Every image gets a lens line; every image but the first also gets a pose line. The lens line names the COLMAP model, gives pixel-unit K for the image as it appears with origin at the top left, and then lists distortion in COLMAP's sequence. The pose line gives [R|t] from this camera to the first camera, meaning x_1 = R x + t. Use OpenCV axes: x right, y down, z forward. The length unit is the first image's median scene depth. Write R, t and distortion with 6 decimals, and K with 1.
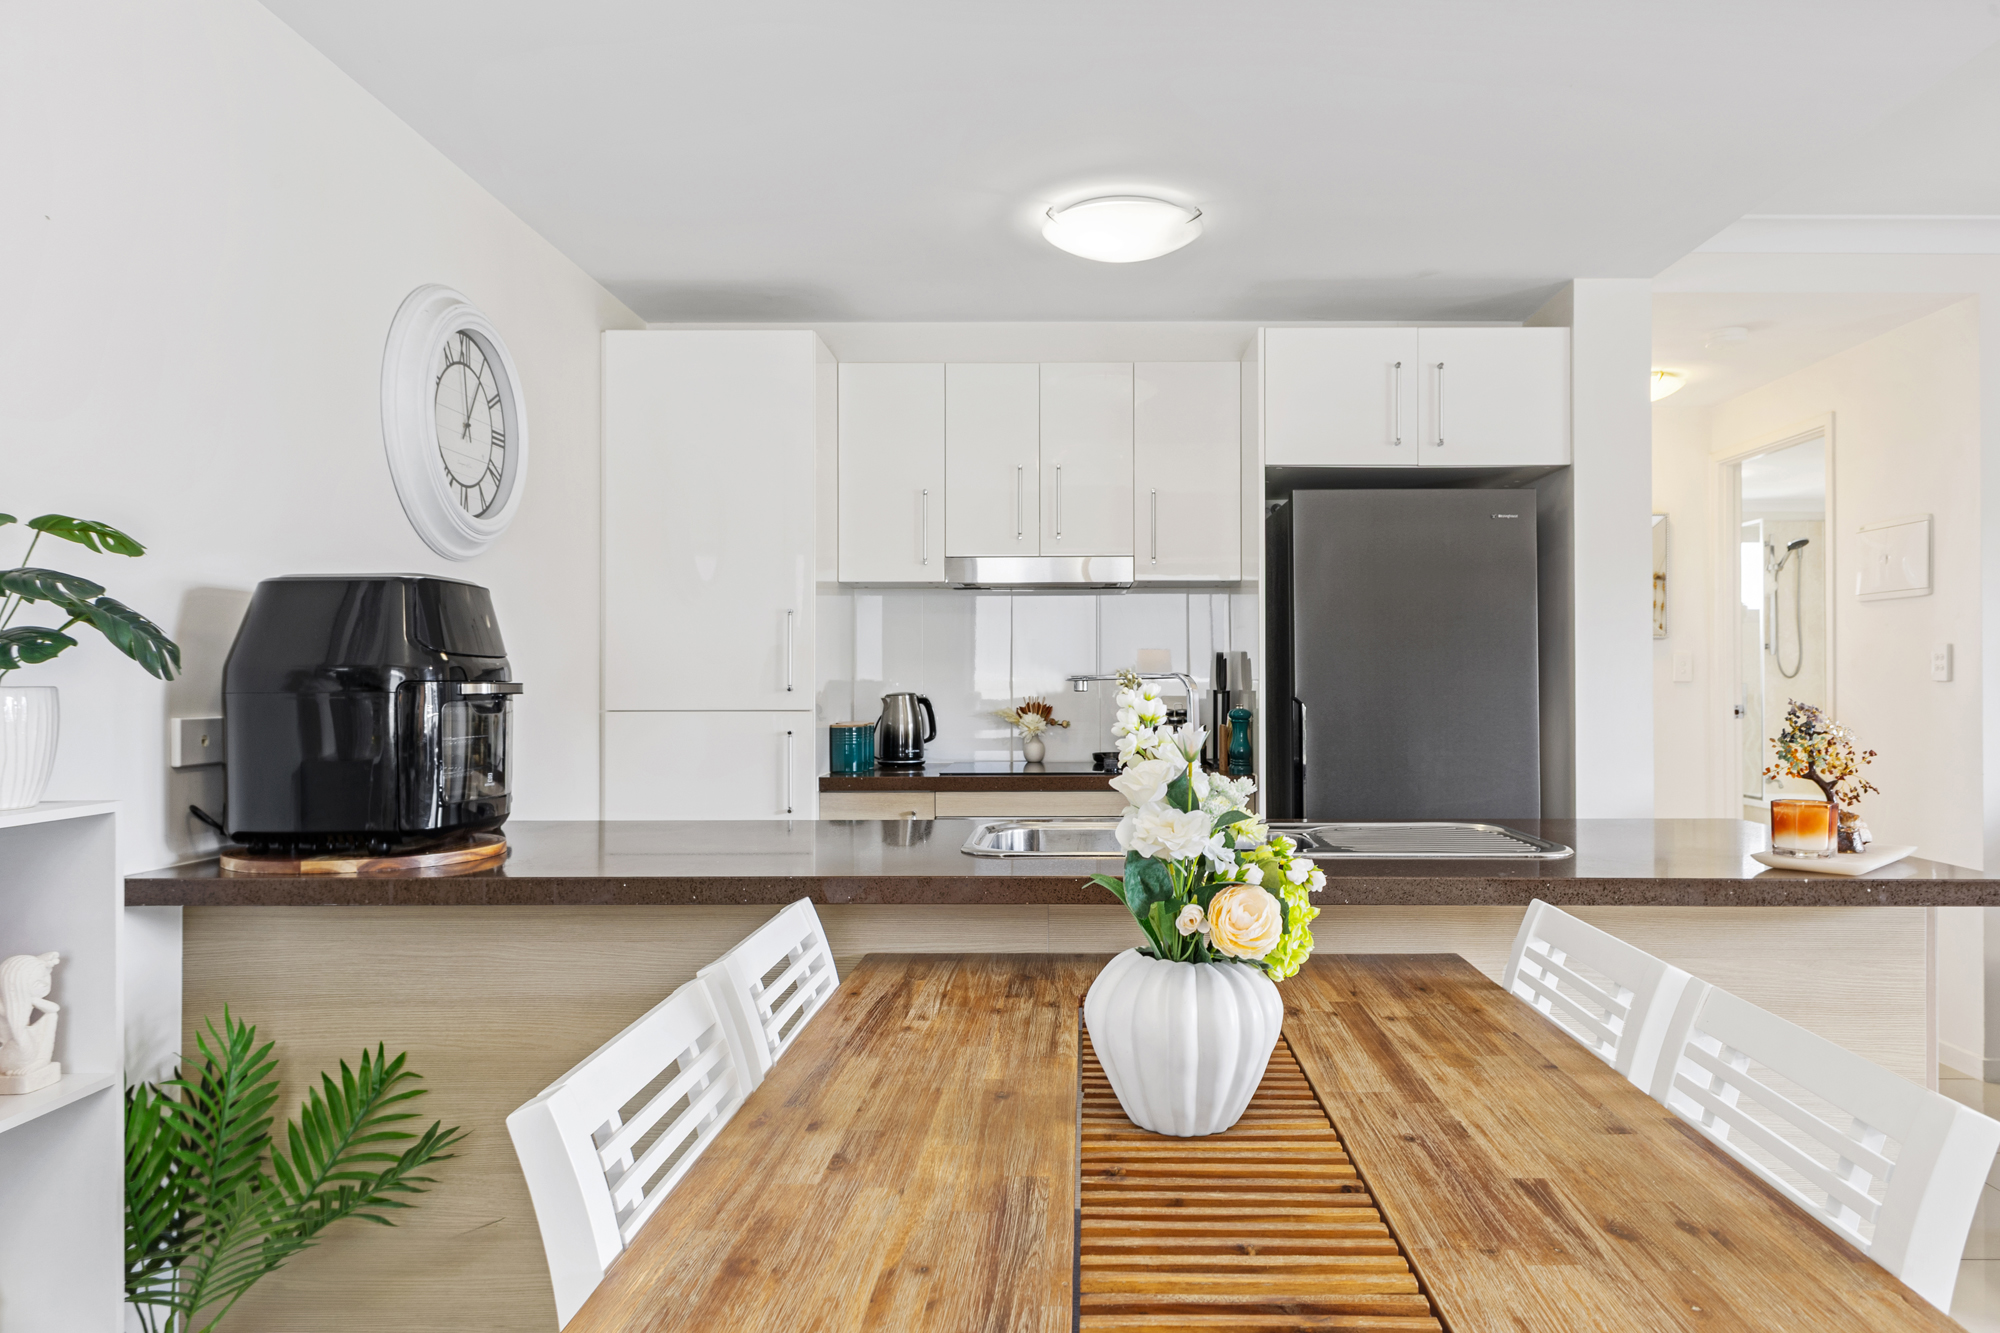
lens RADIAL K [[1343.4, 0, 1001.3], [0, 1343.4, 669.0], [0, 0, 1]] dist [0.021312, -0.001110]
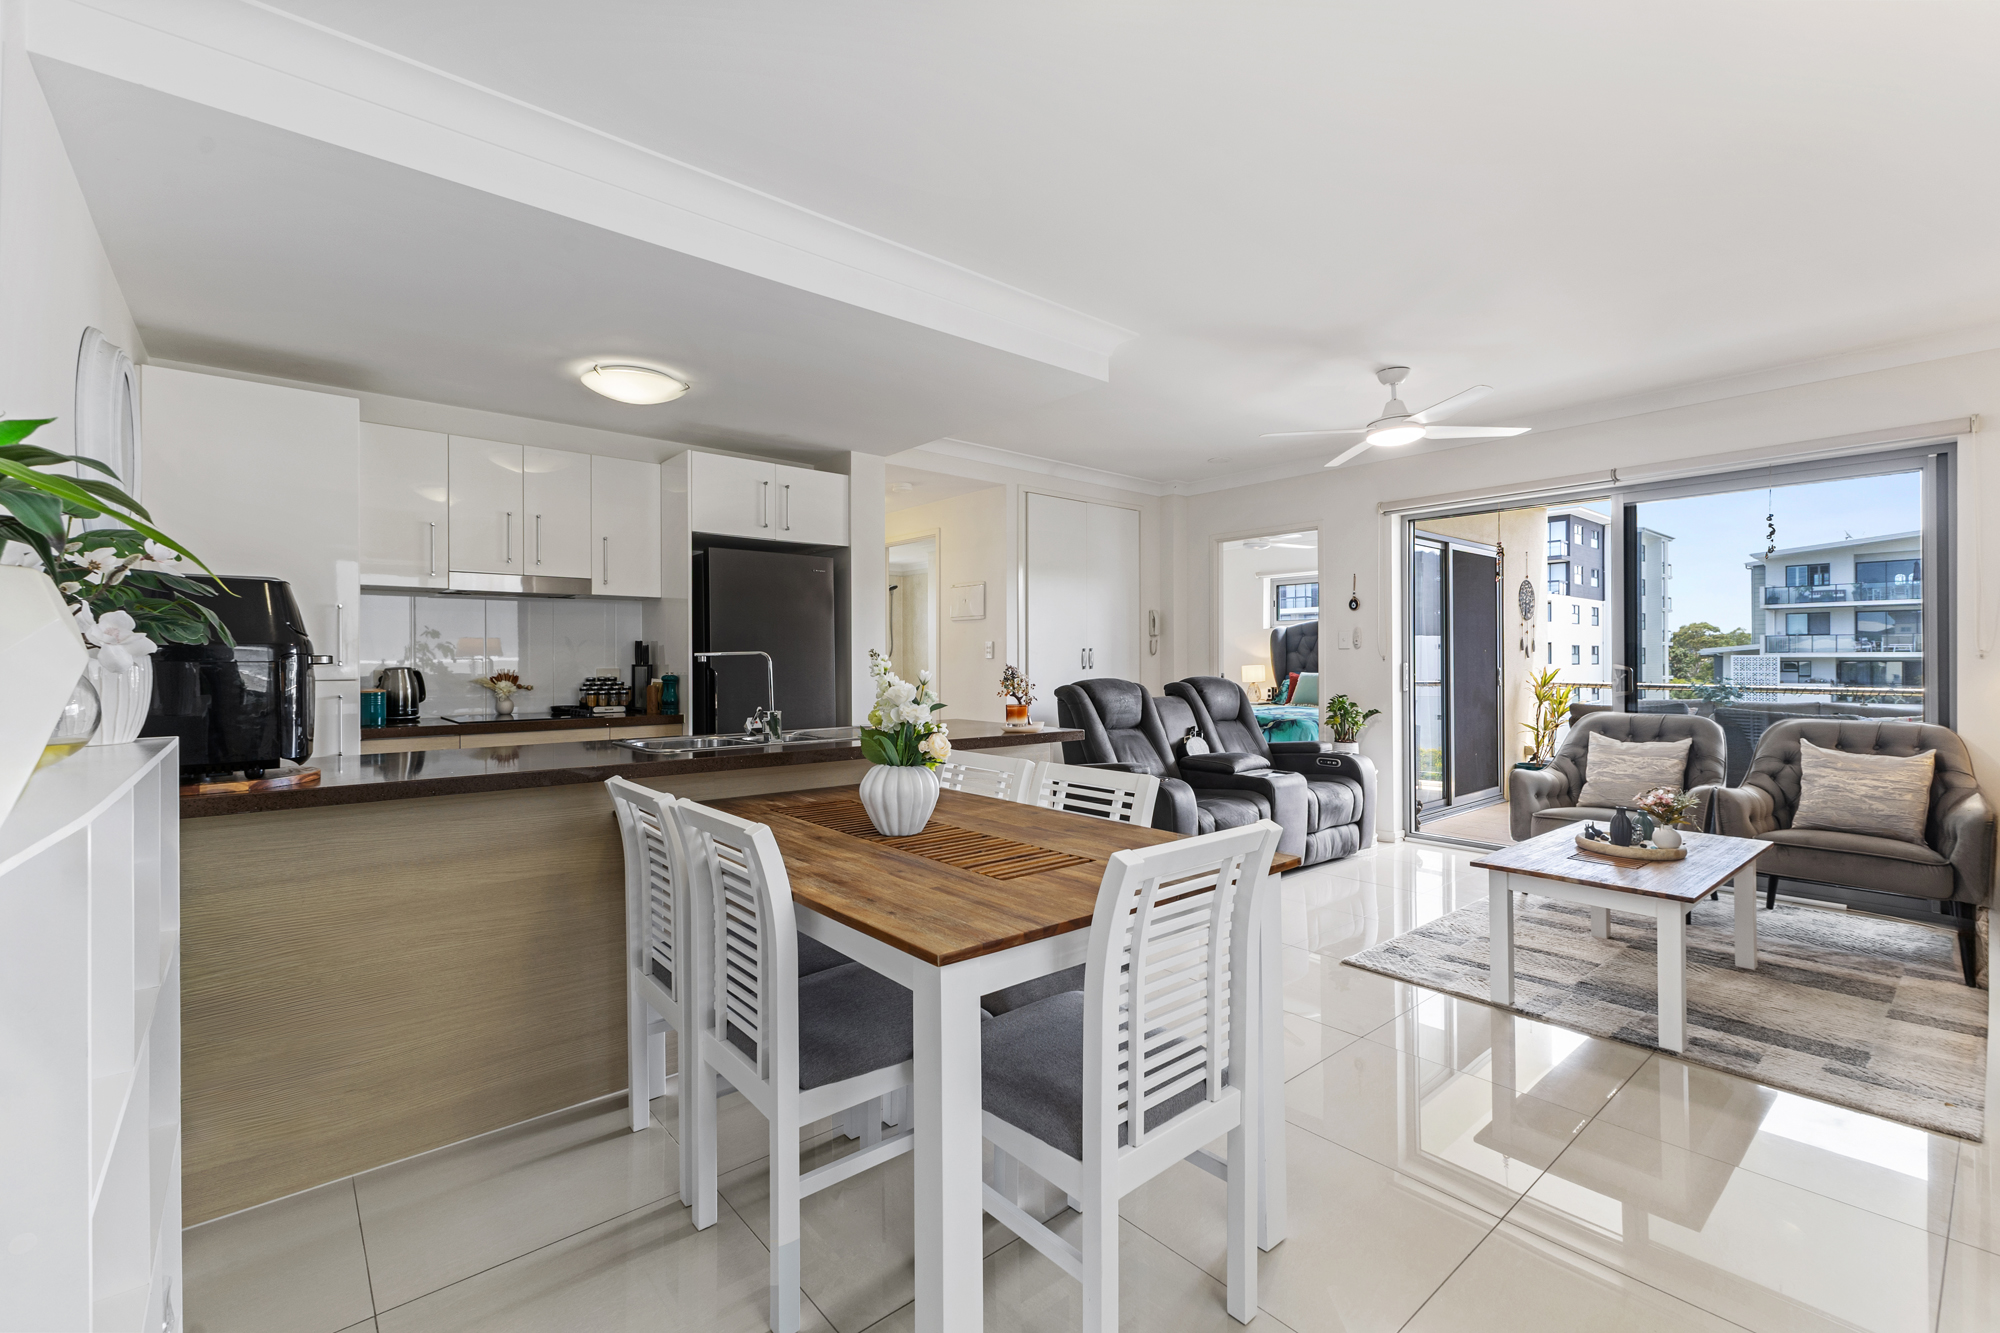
lens RADIAL K [[871.5, 0, 997.9], [0, 871.5, 657.6], [0, 0, 1]] dist [0.006462, 0.000510]
pose [[0.763476, 0.000191, 0.645837, -0.219614], [-0.003086, 0.999990, 0.003352, 0.003255], [-0.645829, -0.004552, 0.763468, -0.092554]]
